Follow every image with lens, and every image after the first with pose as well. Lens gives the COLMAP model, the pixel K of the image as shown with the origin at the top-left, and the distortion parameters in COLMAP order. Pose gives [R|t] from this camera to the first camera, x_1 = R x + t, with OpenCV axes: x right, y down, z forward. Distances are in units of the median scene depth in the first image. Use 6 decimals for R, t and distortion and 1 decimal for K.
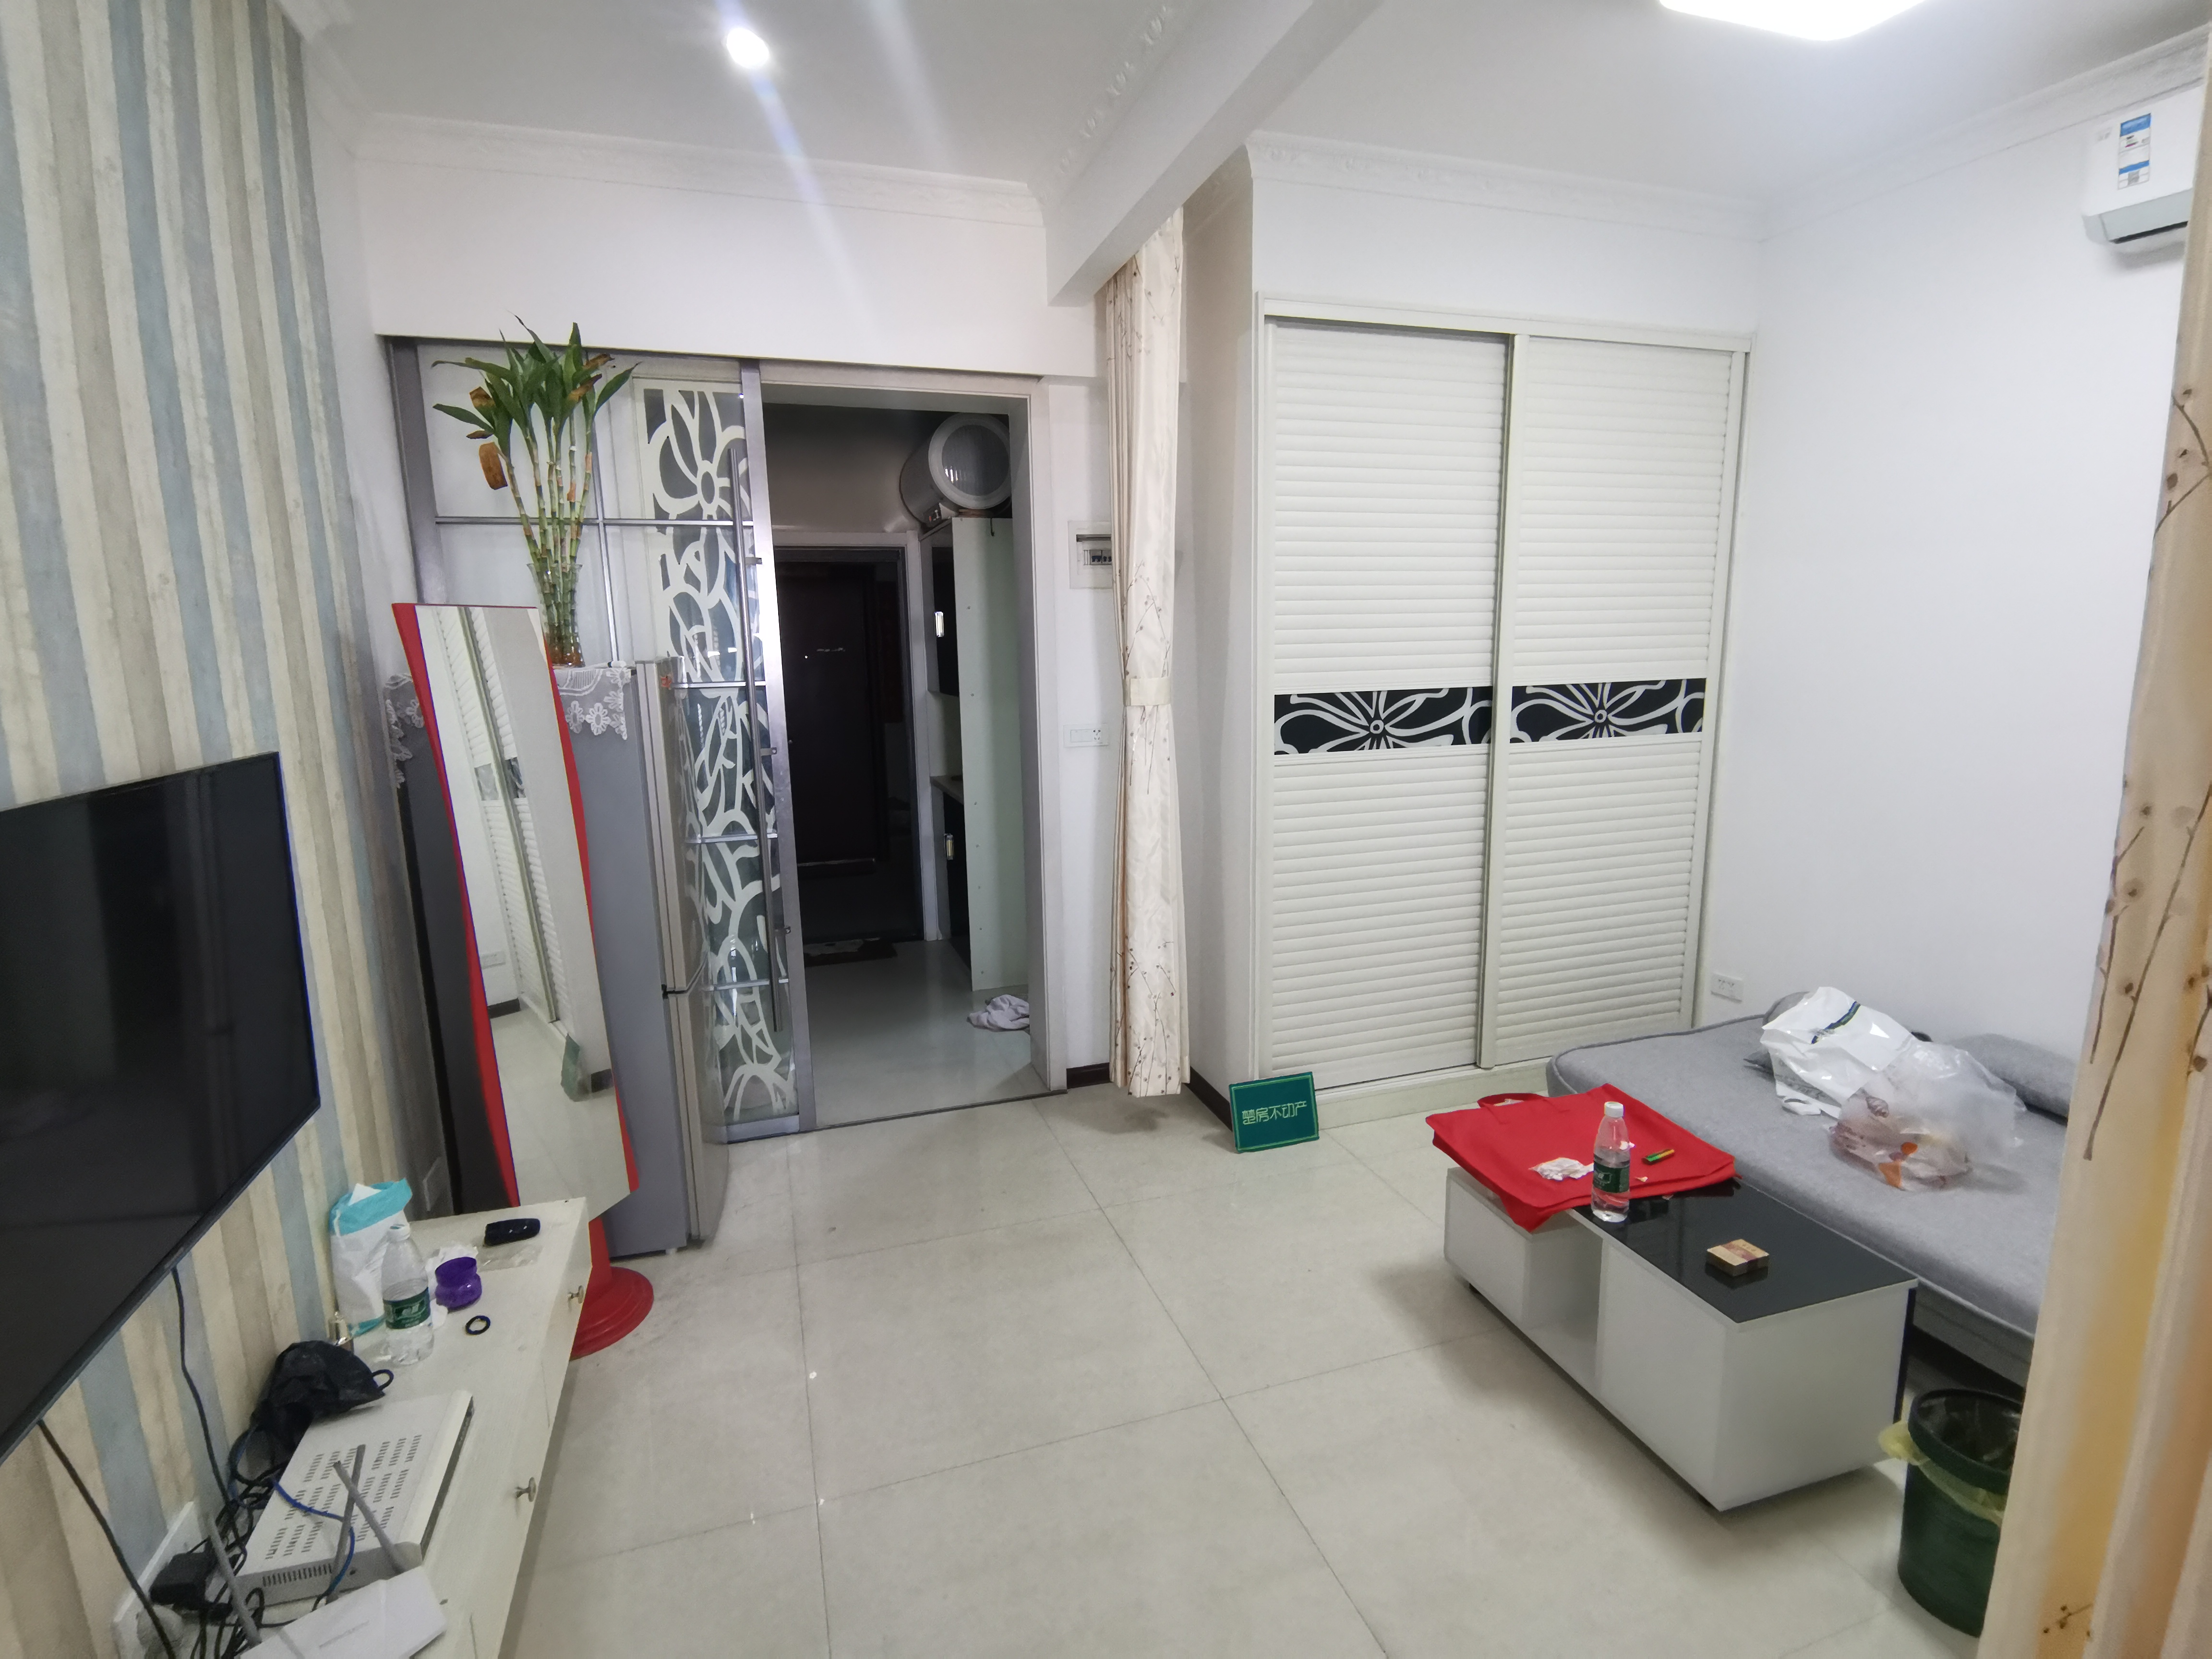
lens RADIAL K [[1075.2, 0, 1106.0], [0, 1075.2, 829.5], [0, 0, 1]] dist [0.013451, -0.020681]
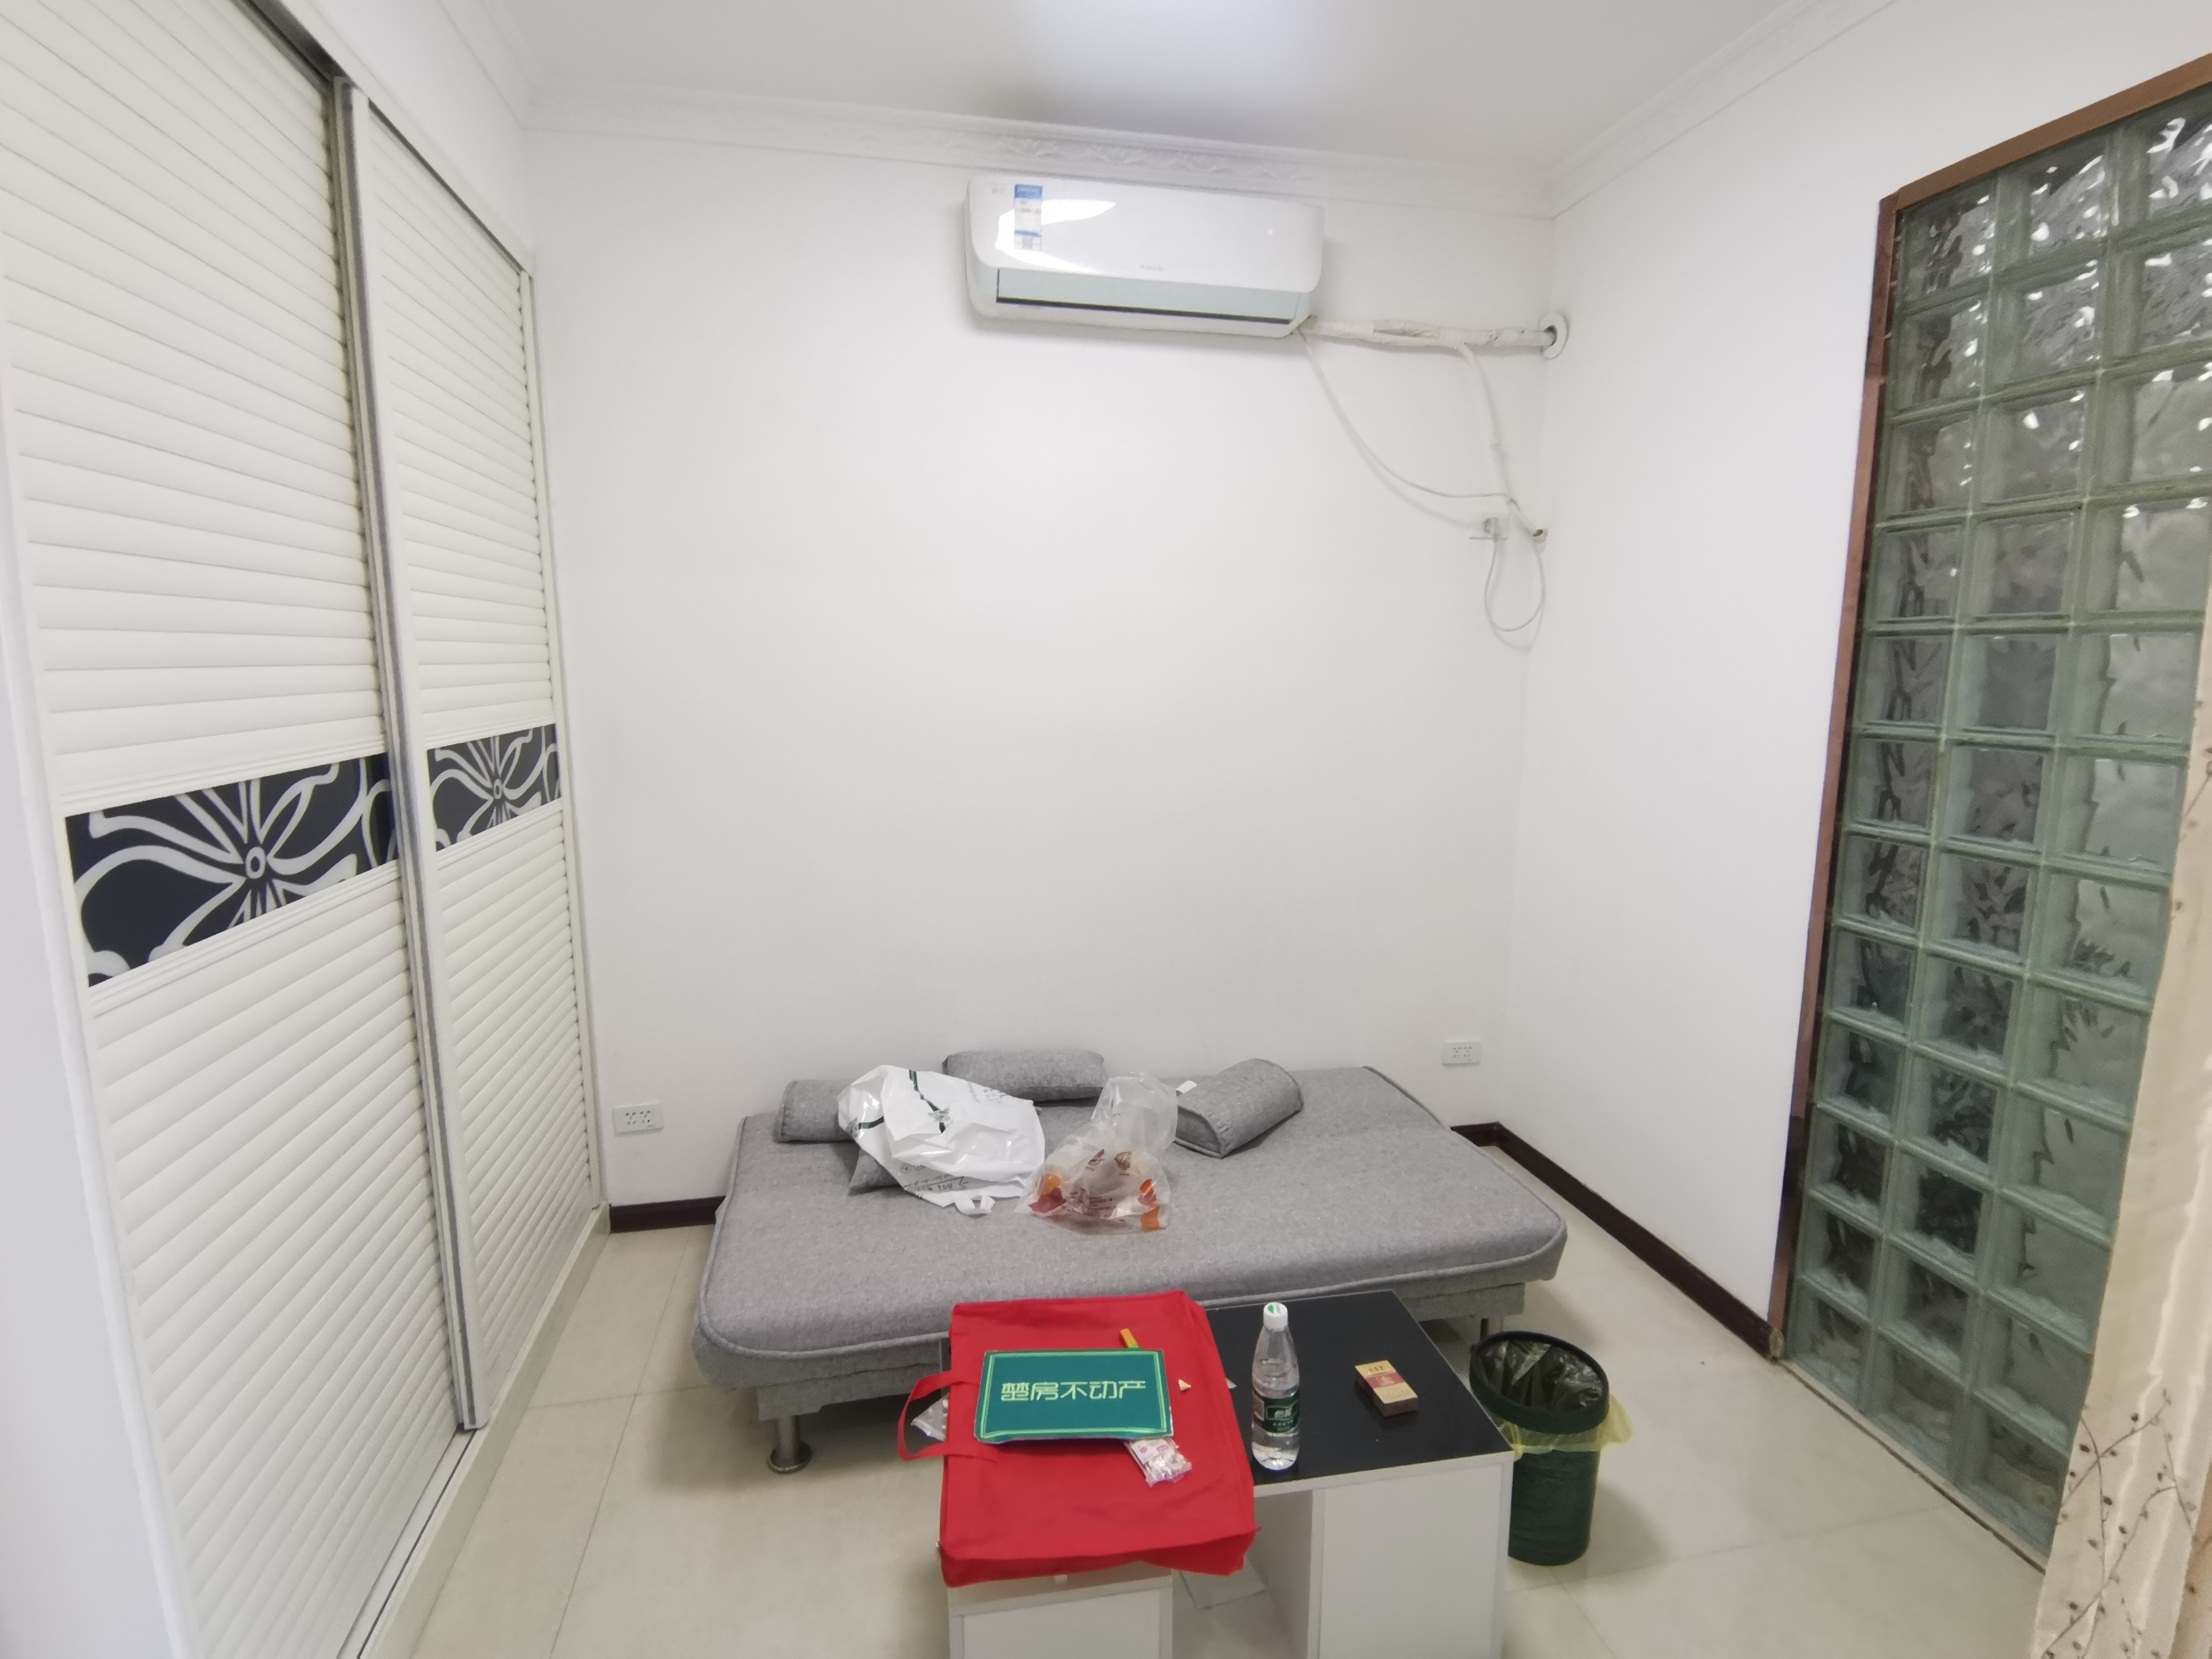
lens RADIAL K [[1075.2, 0, 1106.0], [0, 1075.2, 829.5], [0, 0, 1]] dist [0.013451, -0.020681]
pose [[0.119069, -0.134963, 0.983670, -0.131070], [0.169703, 0.978906, 0.113768, -0.101257], [-0.978276, 0.153385, 0.139461, 0.615024]]
